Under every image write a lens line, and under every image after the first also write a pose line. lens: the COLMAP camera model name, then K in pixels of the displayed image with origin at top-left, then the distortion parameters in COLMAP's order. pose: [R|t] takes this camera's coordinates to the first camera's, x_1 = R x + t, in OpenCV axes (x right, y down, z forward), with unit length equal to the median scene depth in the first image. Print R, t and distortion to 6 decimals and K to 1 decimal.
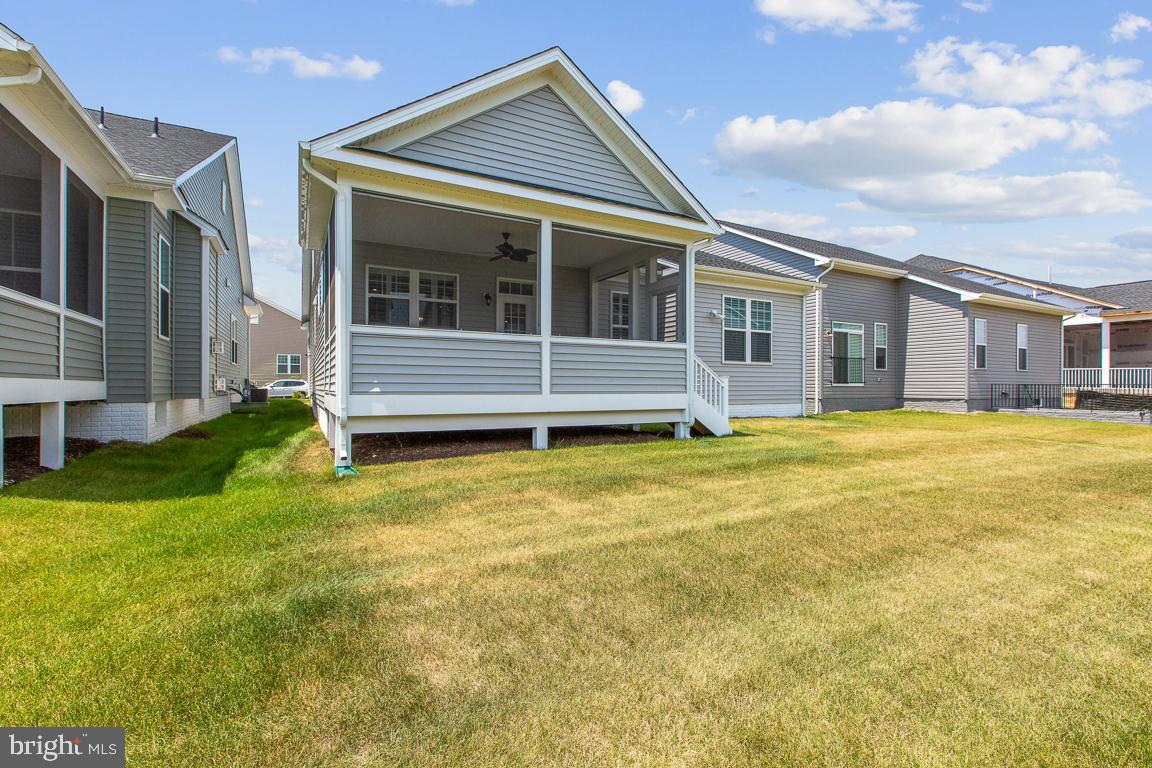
lens RADIAL K [[528.2, 0, 558.7], [0, 528.2, 373.3], [0, 0, 1]] dist [0.000873, -0.000547]
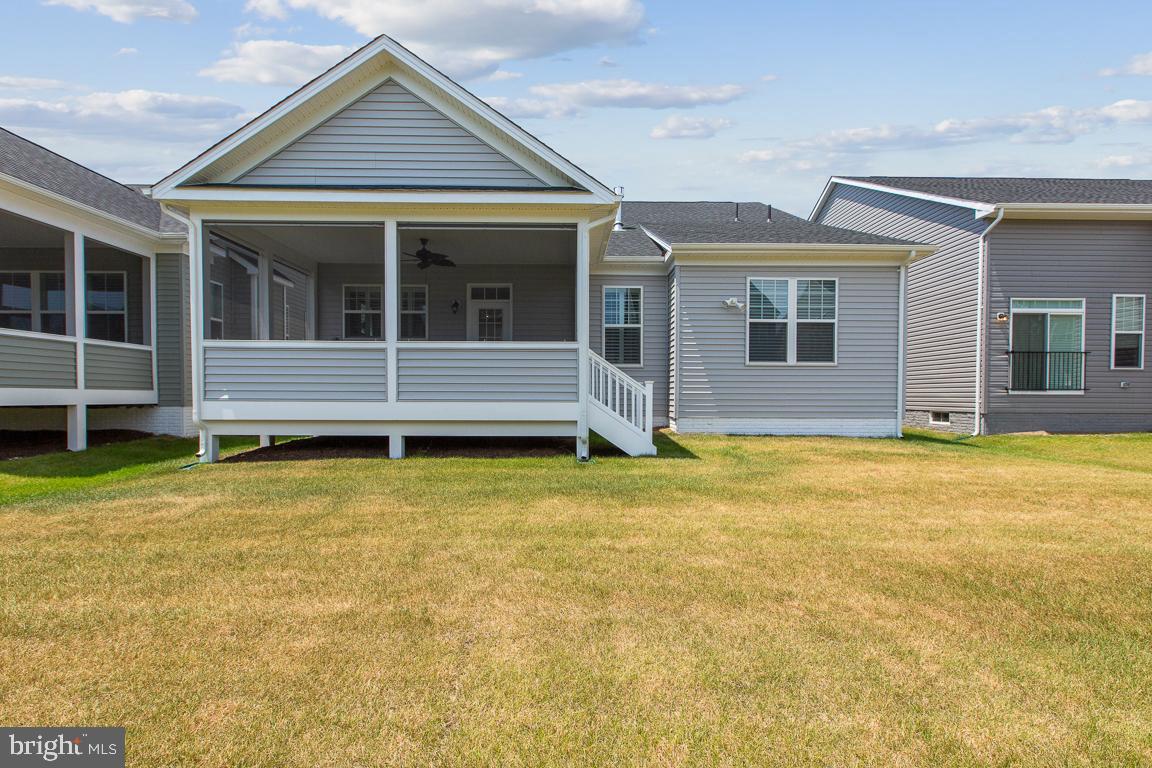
lens RADIAL K [[528.2, 0, 535.6], [0, 528.2, 397.4], [0, 0, 1]] dist [0.000873, -0.000547]
pose [[0.883913, 0.001747, -0.467648, 0.550686], [0.010851, 0.999647, 0.024245, 0.008967], [0.467525, -0.026505, 0.883582, 0.222591]]
